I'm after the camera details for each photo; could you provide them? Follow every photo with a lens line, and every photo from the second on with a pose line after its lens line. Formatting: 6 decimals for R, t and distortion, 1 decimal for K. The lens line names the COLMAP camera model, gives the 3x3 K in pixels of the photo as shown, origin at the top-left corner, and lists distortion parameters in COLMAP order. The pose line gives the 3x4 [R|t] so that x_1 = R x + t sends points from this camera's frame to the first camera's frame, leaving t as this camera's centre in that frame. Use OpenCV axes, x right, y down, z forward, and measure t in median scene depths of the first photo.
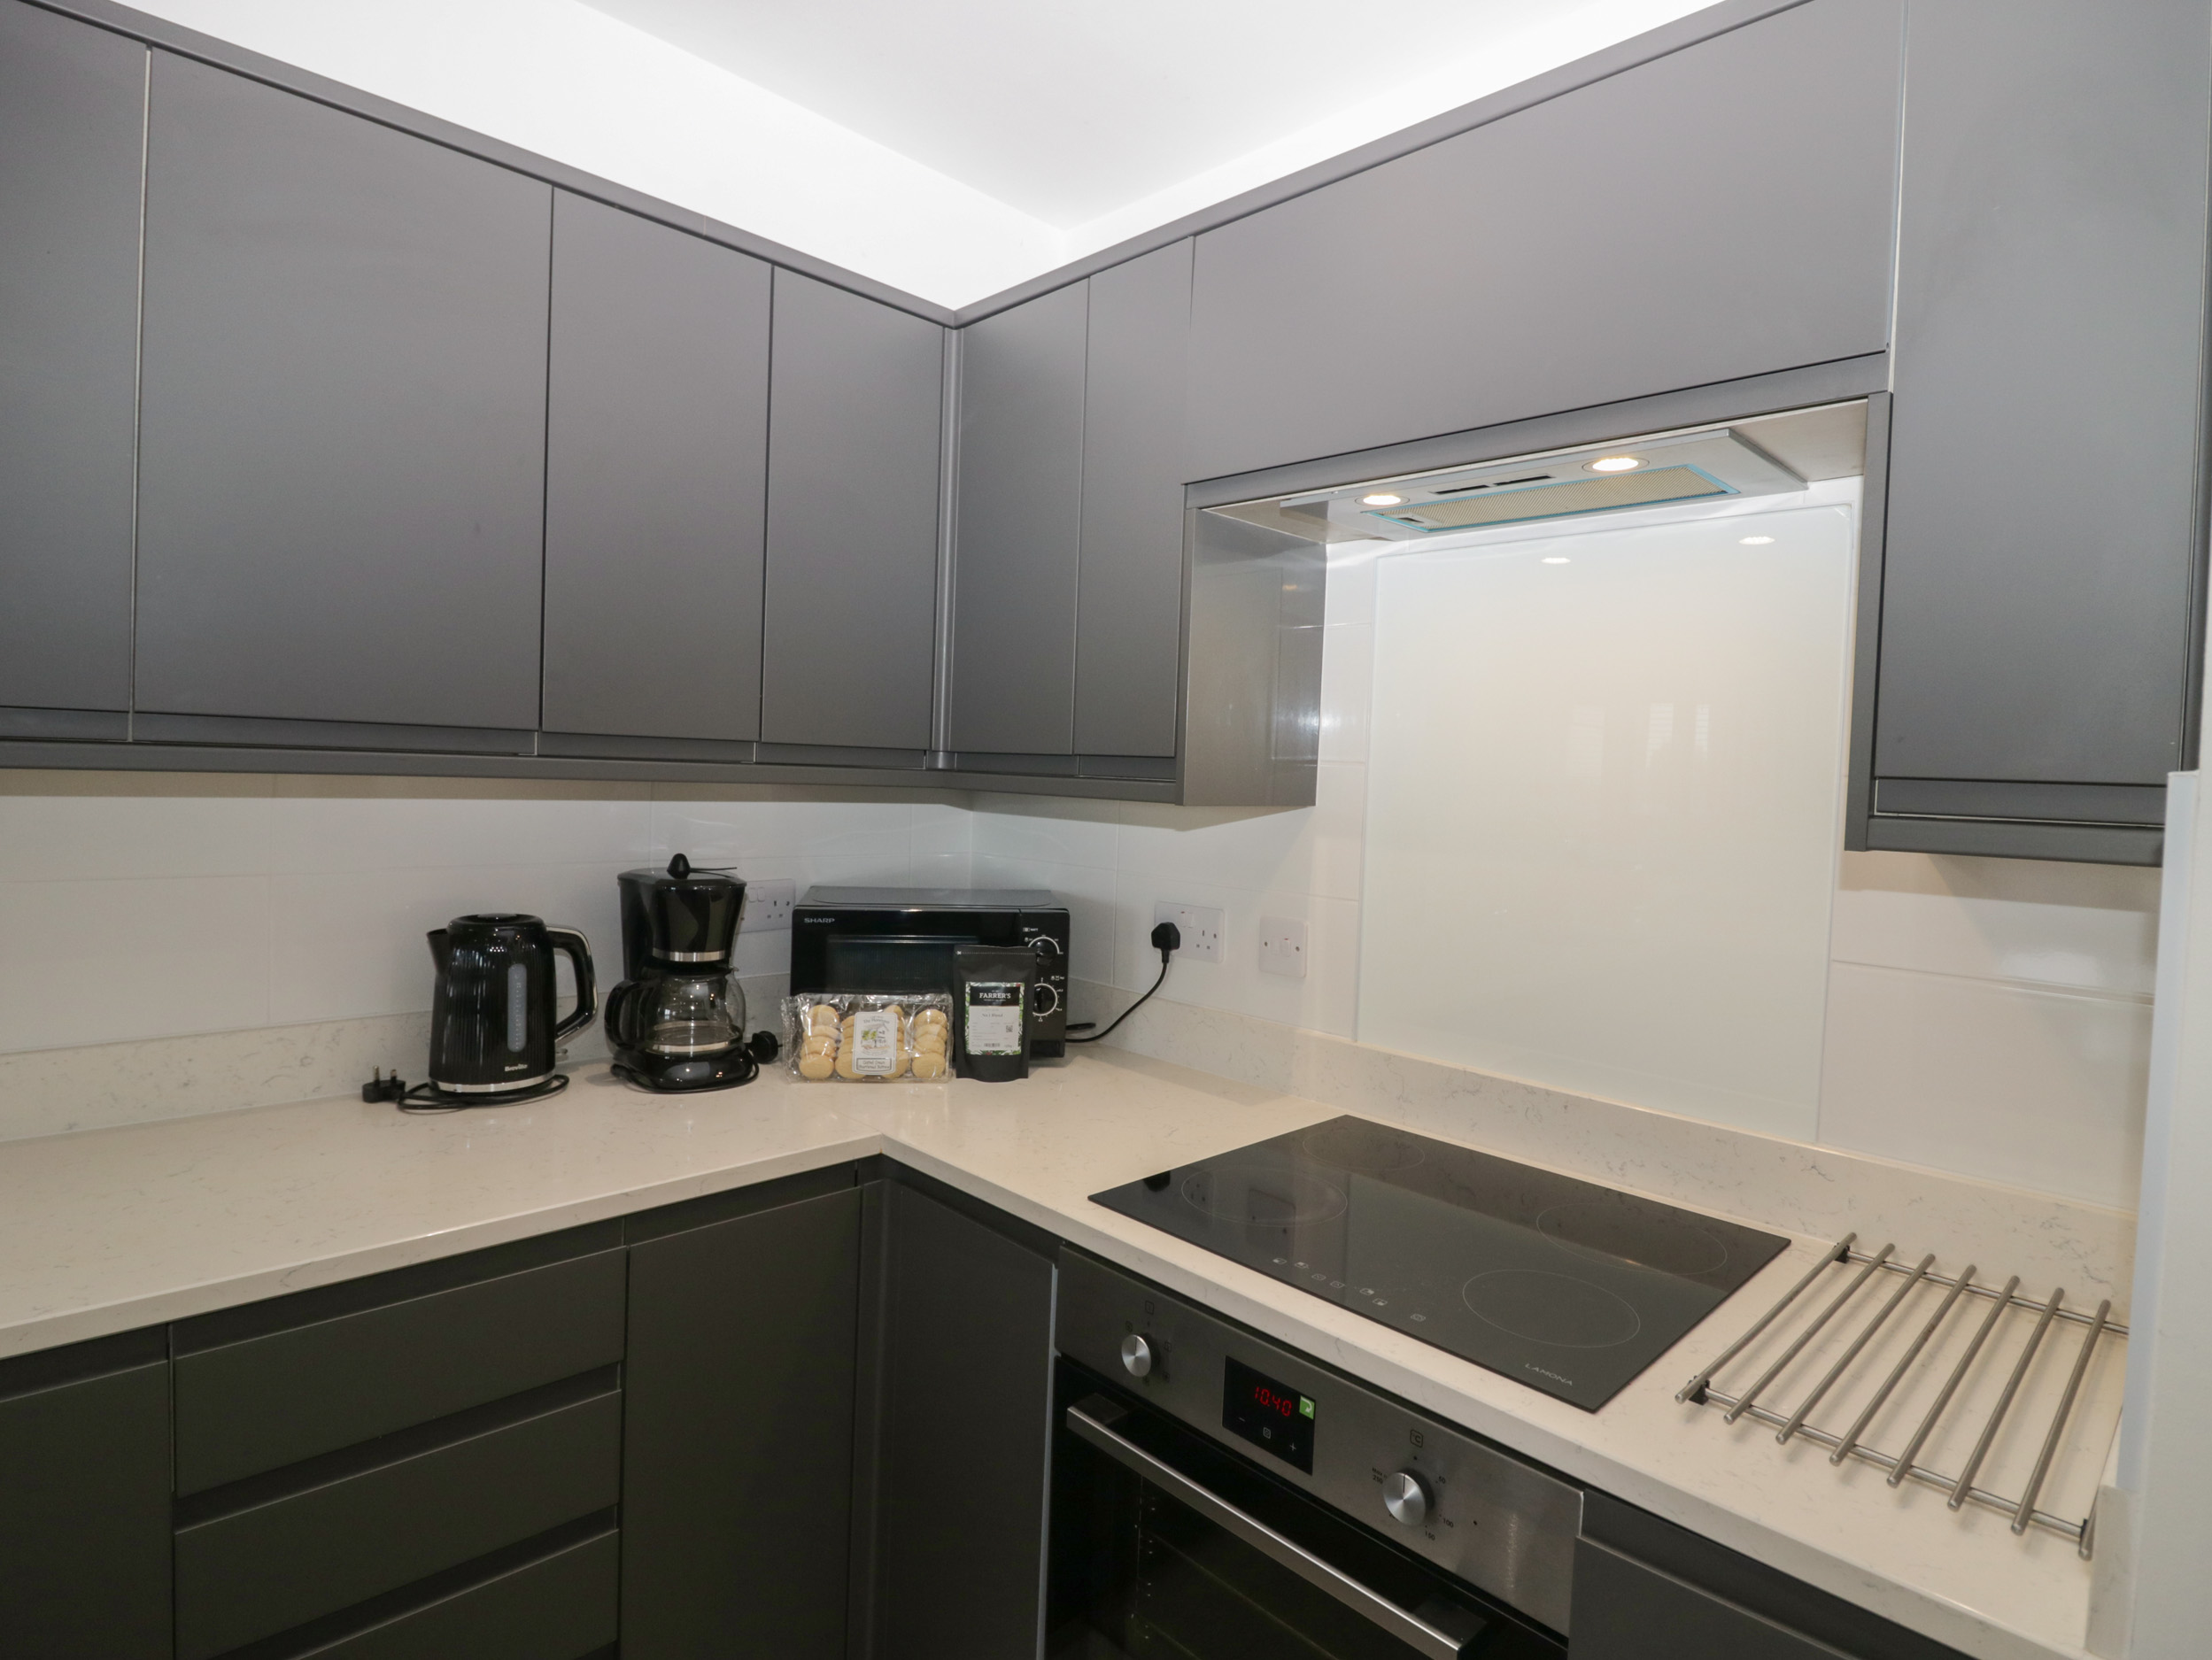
lens RADIAL K [[1180.3, 0, 1115.1], [0, 1180.3, 788.6], [0, 0, 1]] dist [0.005346, -0.015416]
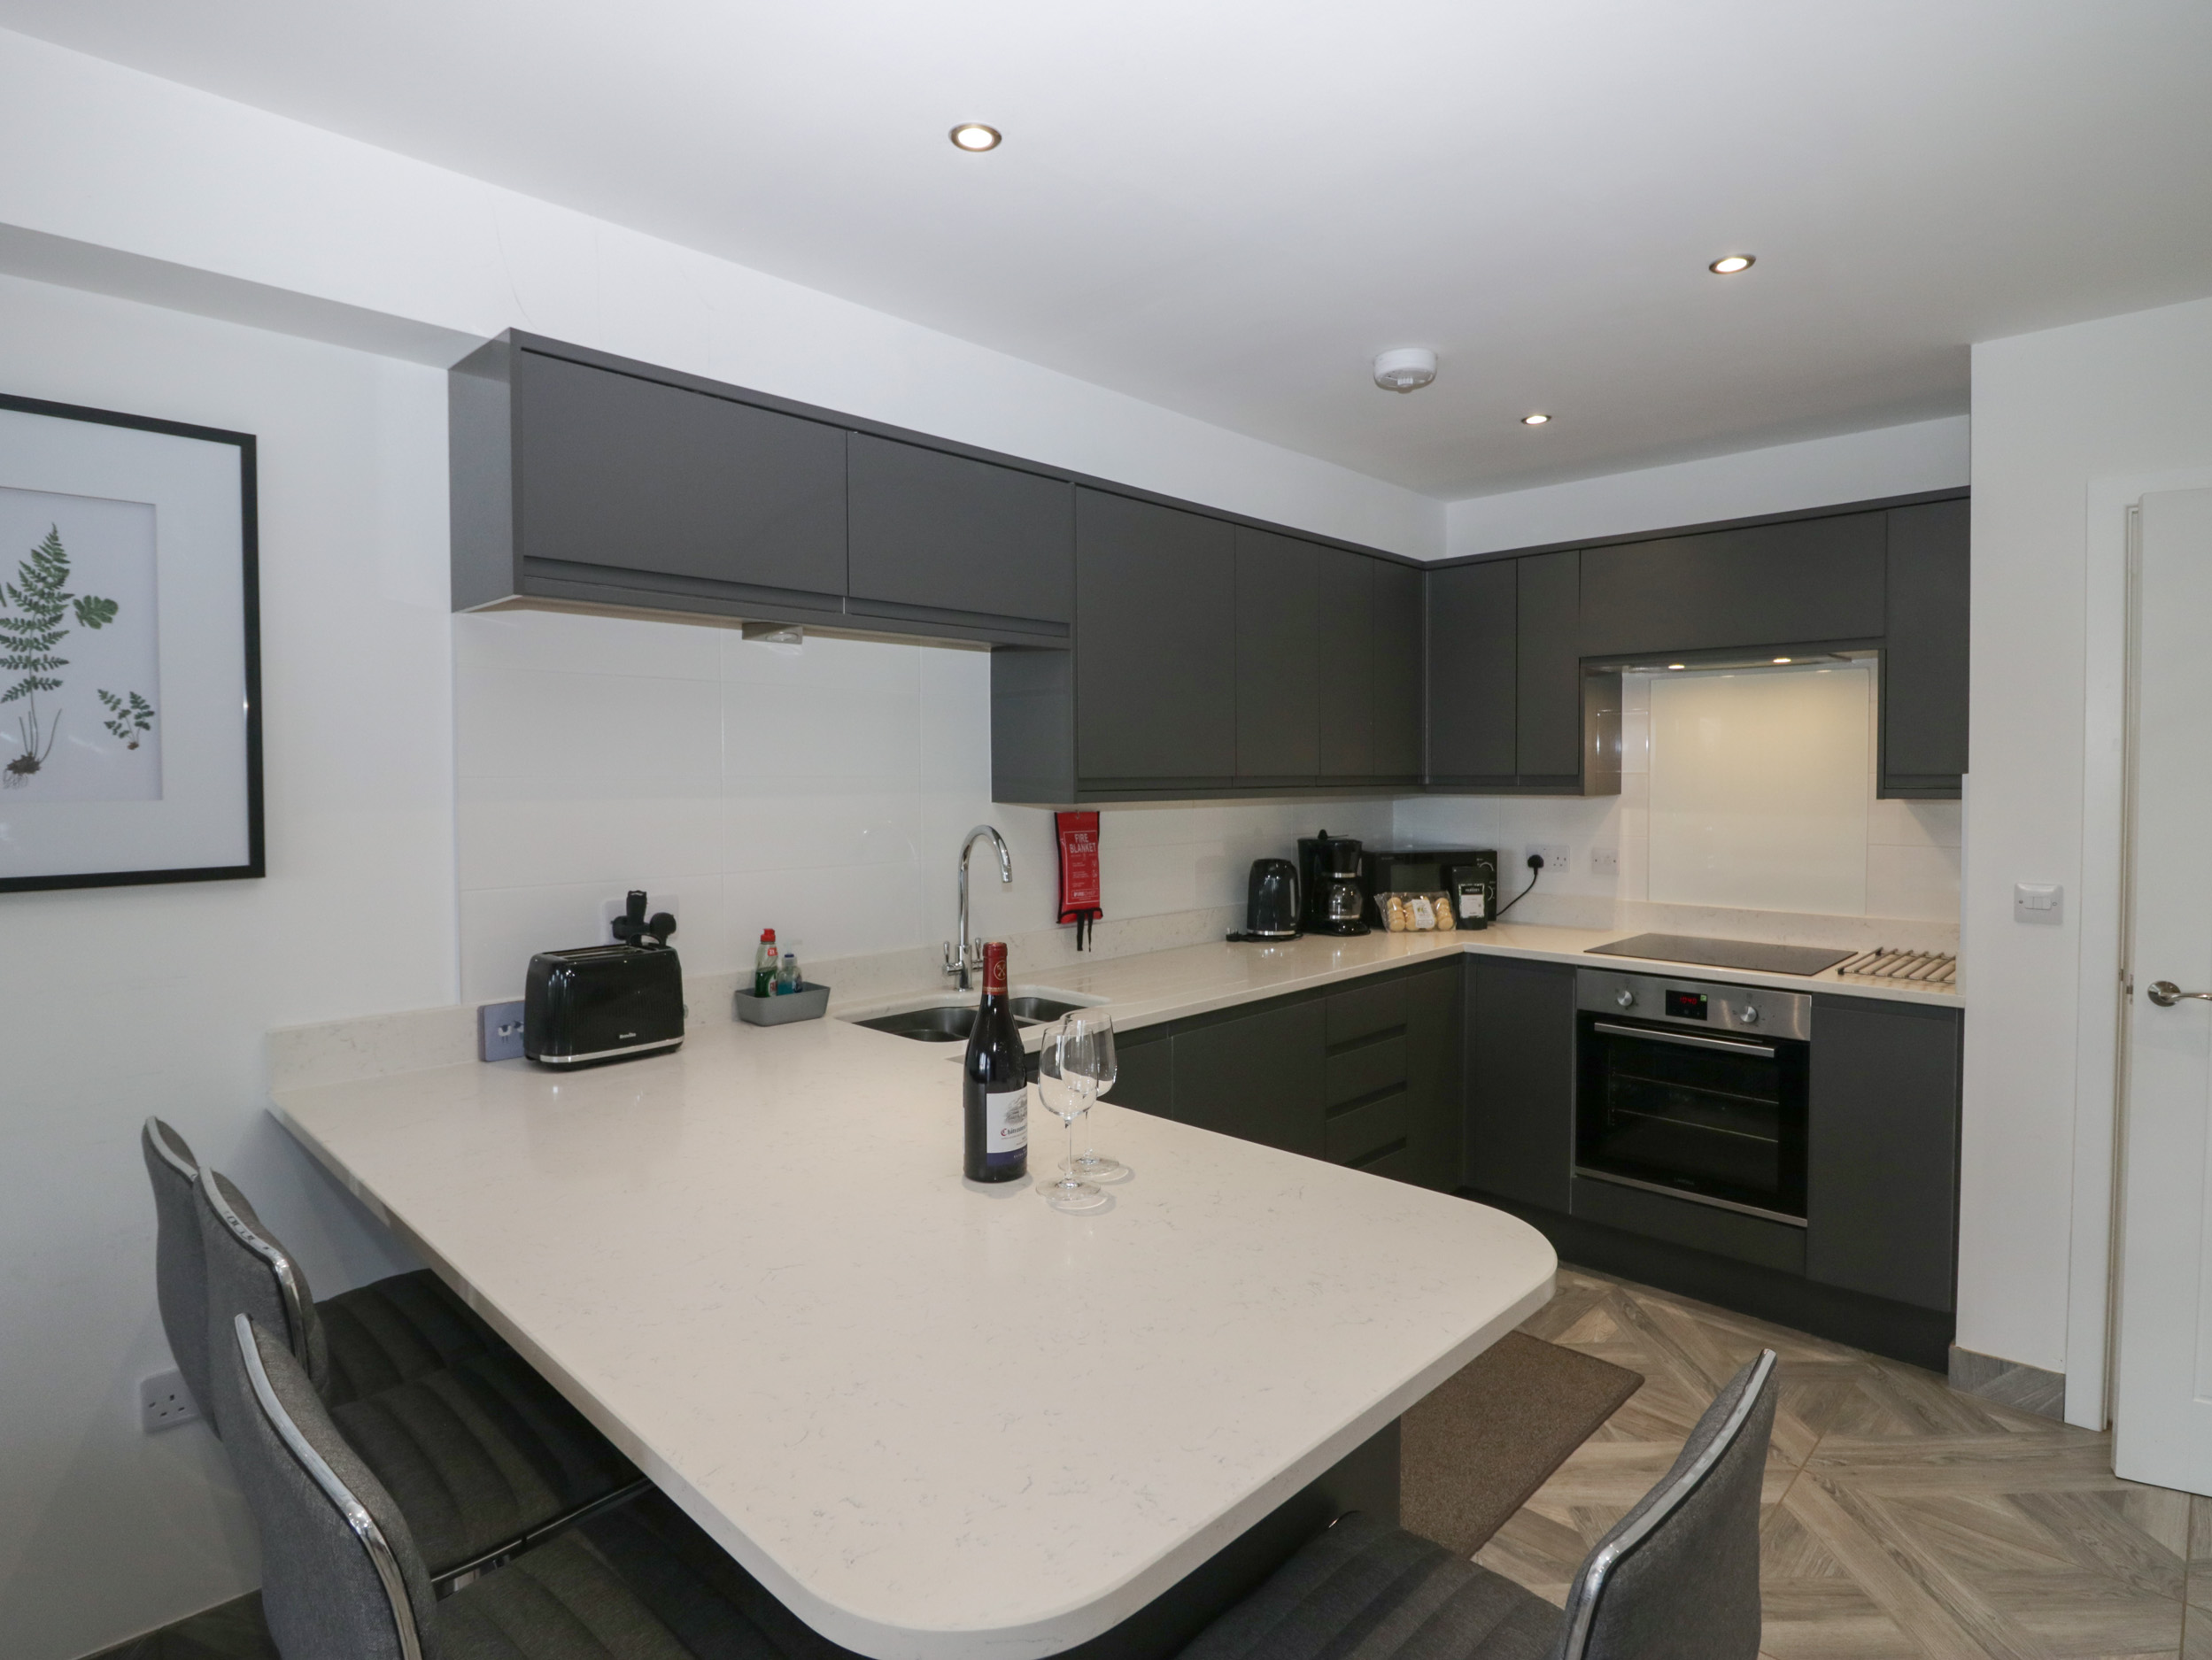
lens RADIAL K [[1180.3, 0, 1130.7], [0, 1180.3, 789.3], [0, 0, 1]] dist [0.005346, -0.015416]
pose [[0.998579, -0.041192, 0.033822, -0.793885], [0.041285, 0.999145, -0.002083, -0.026664], [-0.033707, 0.003476, 0.999426, -1.118395]]
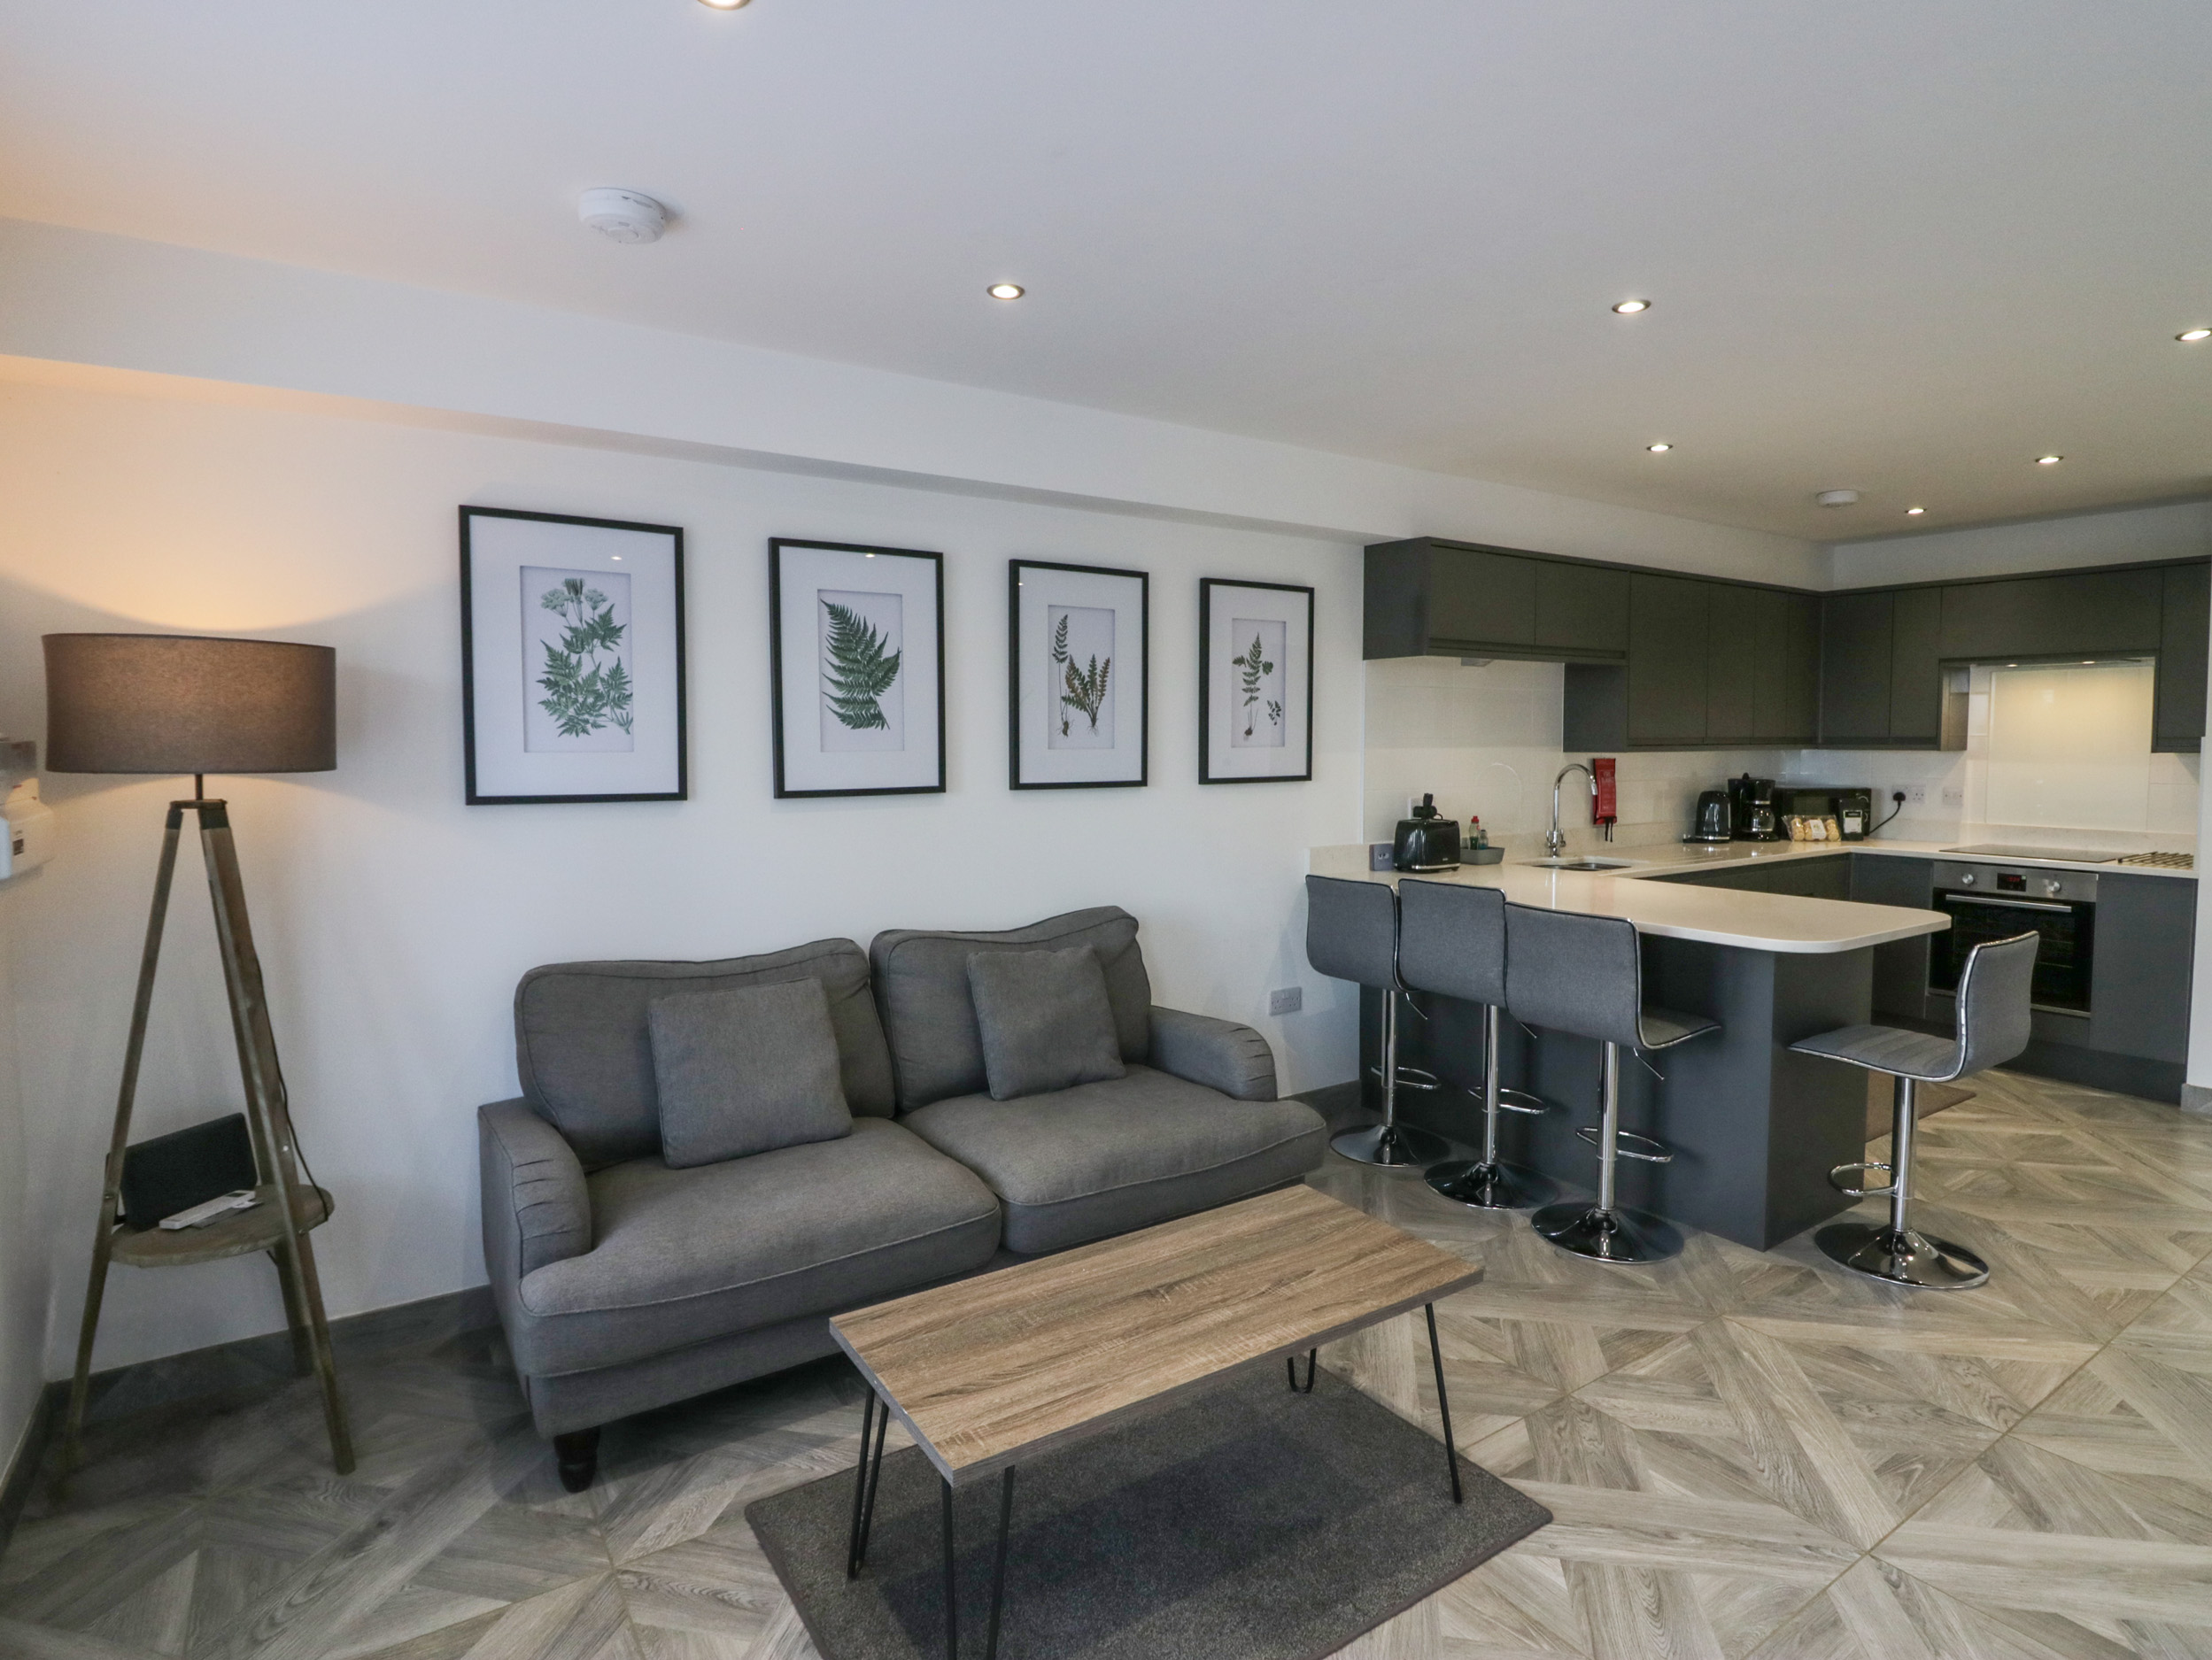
lens RADIAL K [[1180.3, 0, 1139.1], [0, 1180.3, 796.2], [0, 0, 1]] dist [0.005346, -0.015416]
pose [[0.984414, -0.031453, -0.173034, -1.457726], [0.036784, 0.998939, 0.027692, -0.030616], [0.171979, -0.033625, 0.984527, -2.467645]]
